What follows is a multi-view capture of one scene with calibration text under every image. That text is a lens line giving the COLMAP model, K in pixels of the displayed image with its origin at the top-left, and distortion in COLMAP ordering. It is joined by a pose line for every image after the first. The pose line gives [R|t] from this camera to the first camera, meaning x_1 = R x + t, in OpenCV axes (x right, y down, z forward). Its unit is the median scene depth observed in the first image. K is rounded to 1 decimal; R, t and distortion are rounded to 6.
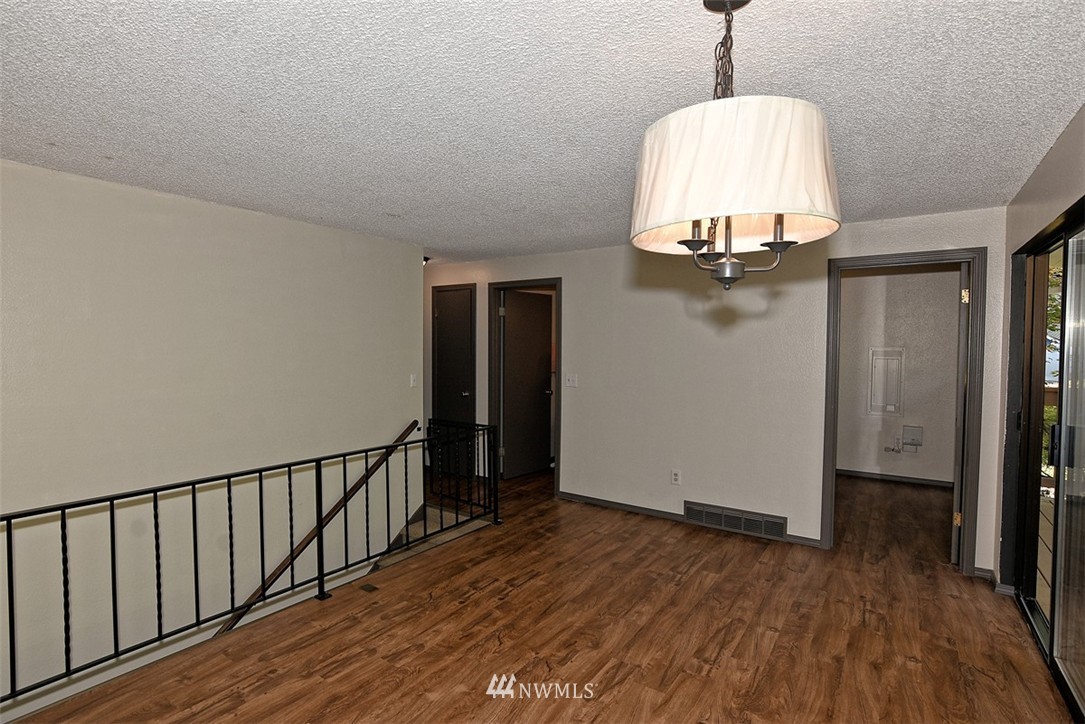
lens RADIAL K [[535.3, 0, 544.2], [0, 535.3, 360.8], [0, 0, 1]] dist [-0.026377, 0.005509]
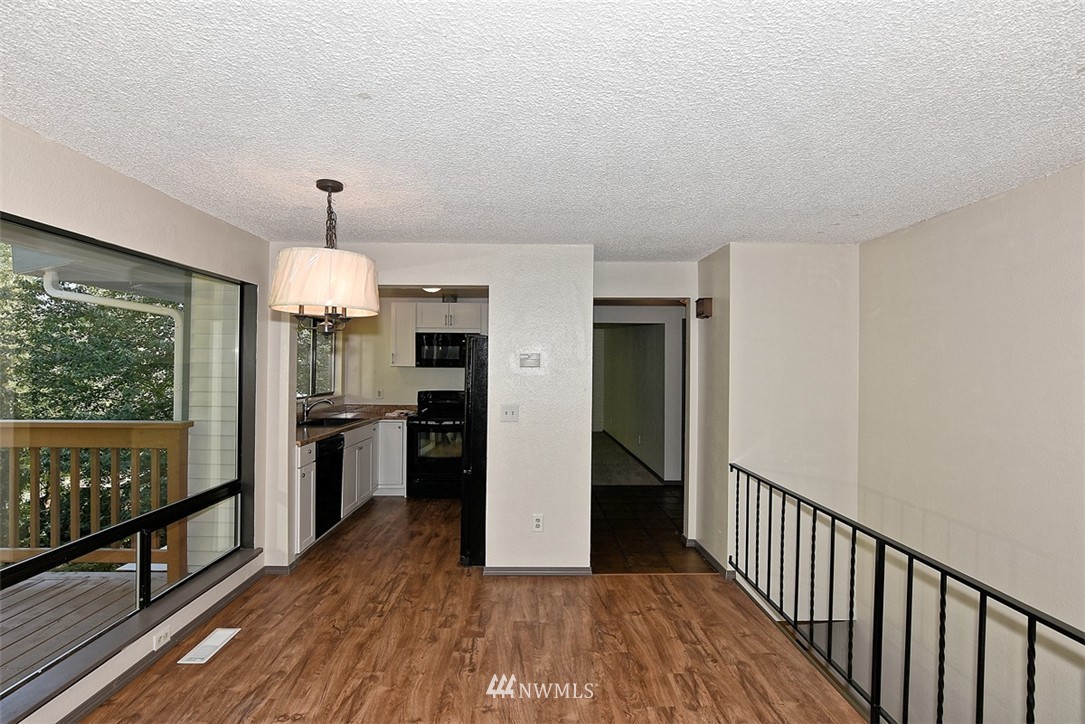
lens RADIAL K [[535.3, 0, 538.2], [0, 535.3, 361.8], [0, 0, 1]] dist [-0.026377, 0.005509]
pose [[-0.820977, -0.018672, -0.570655, 0.459271], [-0.031386, 0.999430, 0.012452, -0.056396], [0.570098, 0.028134, -0.821095, 1.703980]]
